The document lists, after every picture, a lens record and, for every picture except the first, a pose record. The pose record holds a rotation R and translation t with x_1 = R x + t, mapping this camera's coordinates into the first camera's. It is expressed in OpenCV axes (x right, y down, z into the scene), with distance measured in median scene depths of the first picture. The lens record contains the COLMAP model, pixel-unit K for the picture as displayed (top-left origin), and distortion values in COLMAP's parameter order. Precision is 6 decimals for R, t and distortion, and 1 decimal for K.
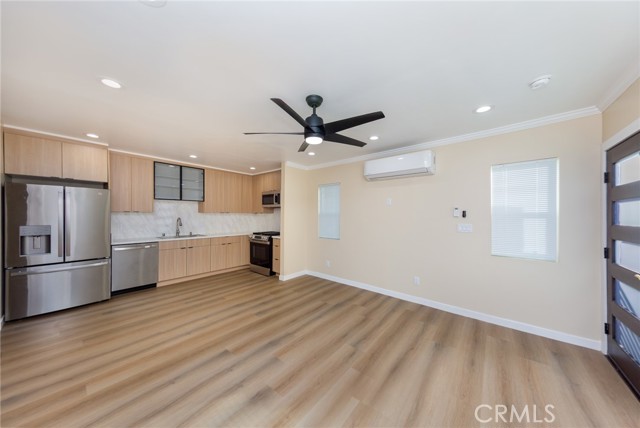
lens RADIAL K [[205.7, 0, 323.9], [0, 205.7, 214.0], [0, 0, 1]] dist [0.006382, -0.000268]
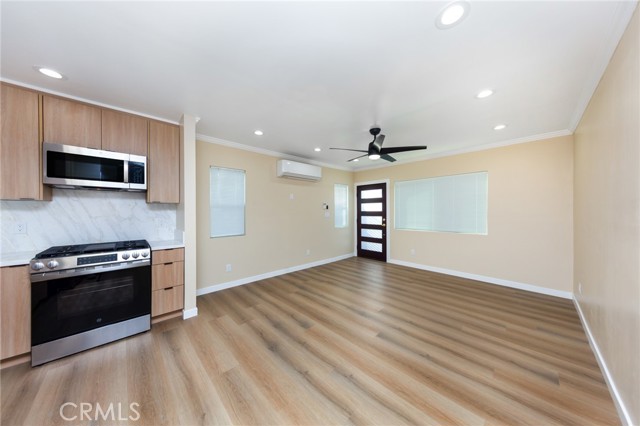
lens RADIAL K [[205.7, 0, 317.1], [0, 205.7, 210.7], [0, 0, 1]] dist [0.006382, -0.000268]
pose [[0.114619, 0.000085, 0.993409, -0.725699], [-0.000836, 1.000000, 0.000010, 0.019140], [-0.993409, -0.000832, 0.114619, 0.561783]]
